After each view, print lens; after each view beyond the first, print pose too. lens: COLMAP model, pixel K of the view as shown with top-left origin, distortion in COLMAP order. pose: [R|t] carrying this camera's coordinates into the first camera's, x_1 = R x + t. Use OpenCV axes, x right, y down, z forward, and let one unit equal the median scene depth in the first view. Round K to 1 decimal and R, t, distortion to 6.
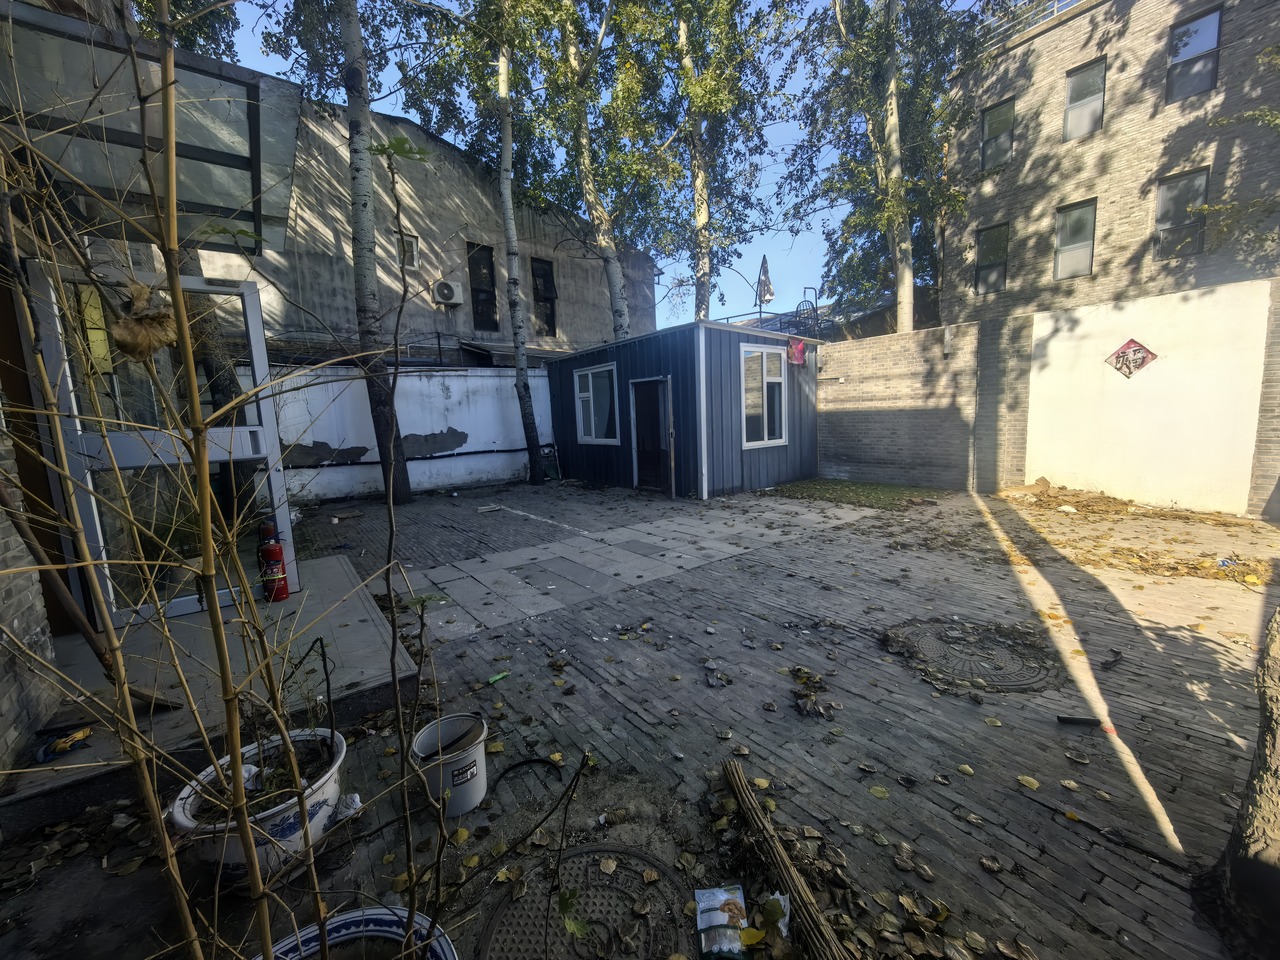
lens RADIAL K [[508.1, 0, 638.9], [0, 508.1, 481.1], [0, 0, 1]] dist [0.013294, 0.000370]
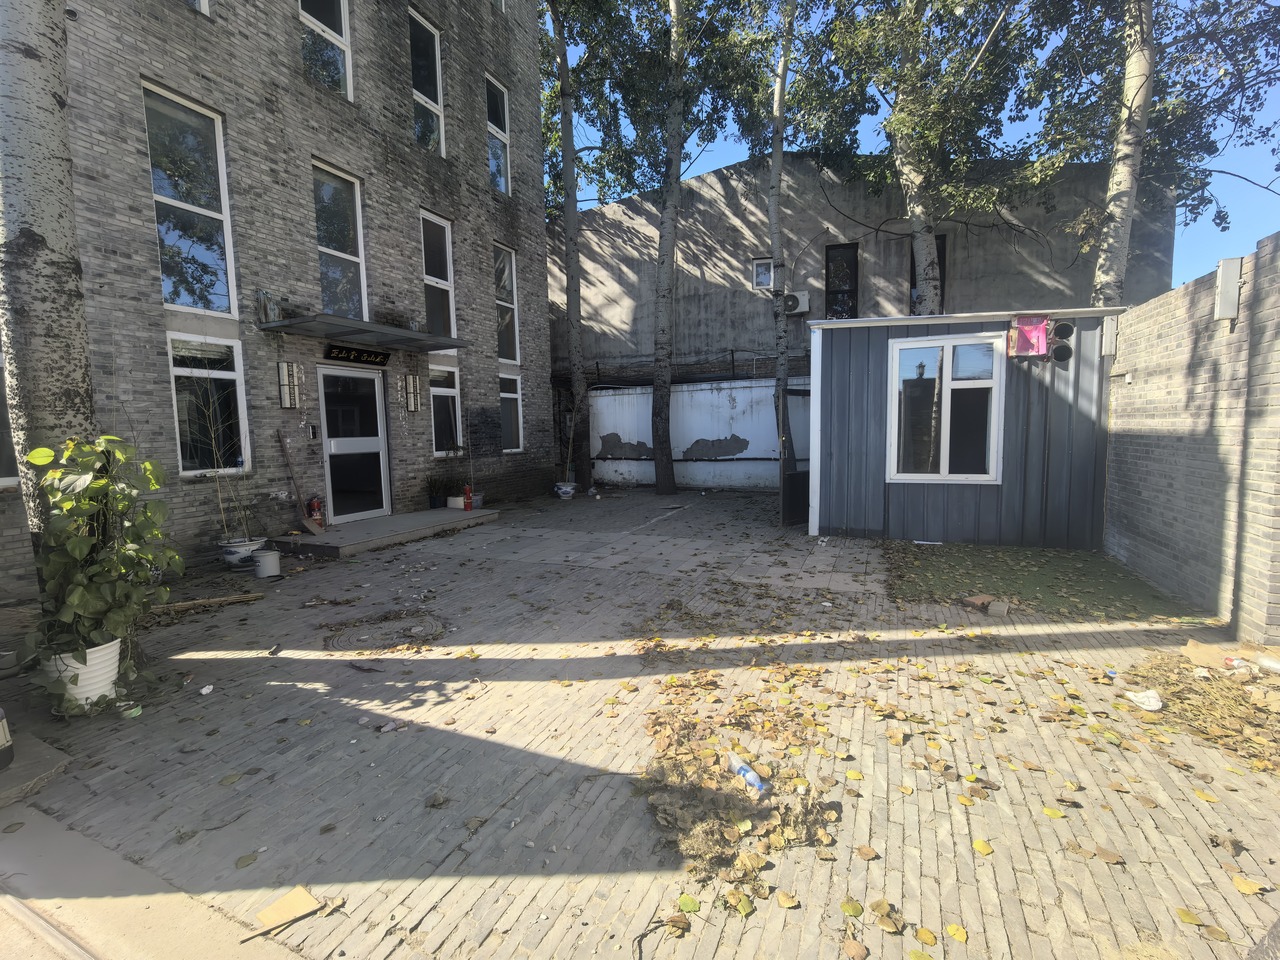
lens RADIAL K [[561.0, 0, 636.5], [0, 561.0, 481.4], [0, 0, 1]] dist [0.002778, 0.000176]
pose [[0.485046, 0.112632, -0.867205, 0.696056], [-0.113013, 0.991428, 0.065556, -0.070834], [0.867155, 0.066208, 0.493618, 0.261791]]
